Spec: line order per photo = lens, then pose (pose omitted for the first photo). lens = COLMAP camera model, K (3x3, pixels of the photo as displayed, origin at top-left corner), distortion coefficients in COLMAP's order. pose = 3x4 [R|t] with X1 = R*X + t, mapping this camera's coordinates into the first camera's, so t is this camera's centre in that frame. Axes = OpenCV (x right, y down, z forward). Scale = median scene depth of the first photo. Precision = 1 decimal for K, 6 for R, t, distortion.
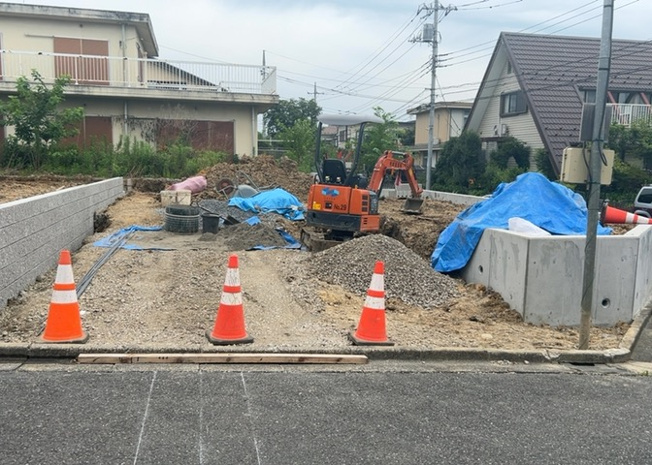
lens RADIAL K [[591.3, 0, 326.0], [0, 591.3, 232.5], [0, 0, 1]] dist [0.082055, -0.139217]
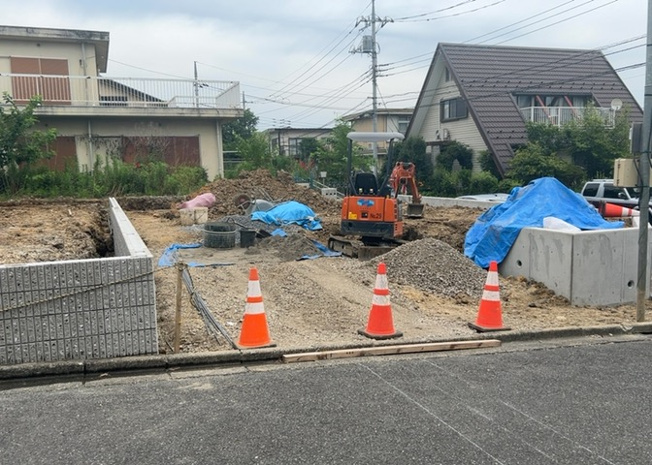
lens RADIAL K [[591.3, 0, 326.0], [0, 591.3, 232.5], [0, 0, 1]] dist [0.082055, -0.139217]
pose [[0.988867, -0.058827, 0.136682, -0.225806], [0.060022, 0.998186, -0.004640, -0.012837], [-0.136161, 0.012792, 0.990604, -0.080806]]
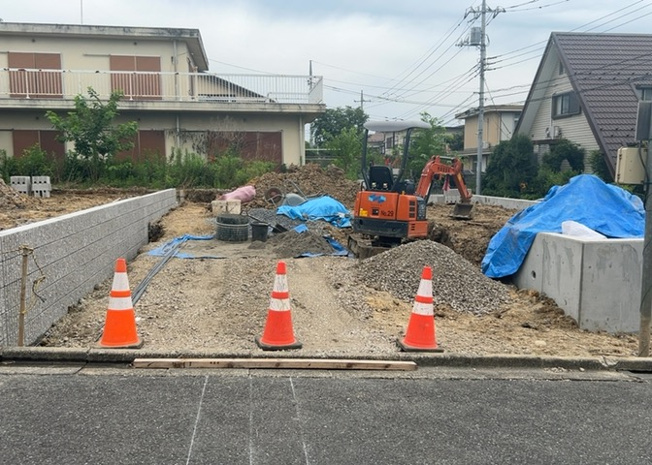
lens RADIAL K [[591.3, 0, 326.0], [0, 591.3, 232.5], [0, 0, 1]] dist [0.082055, -0.139217]
pose [[0.996563, -0.013971, -0.081656, 0.002013], [0.012884, 0.999821, -0.013826, 0.001616], [0.081835, 0.012727, 0.996565, -0.002294]]
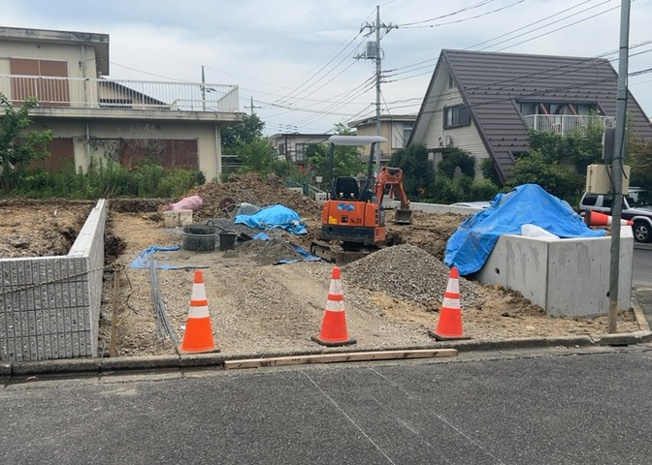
lens RADIAL K [[591.3, 0, 326.0], [0, 591.3, 232.5], [0, 0, 1]] dist [0.082055, -0.139217]
pose [[0.991974, -0.041565, 0.119415, -0.164813], [0.043781, 0.998913, -0.015999, -0.006712], [-0.118621, 0.021098, 0.992715, -0.070814]]
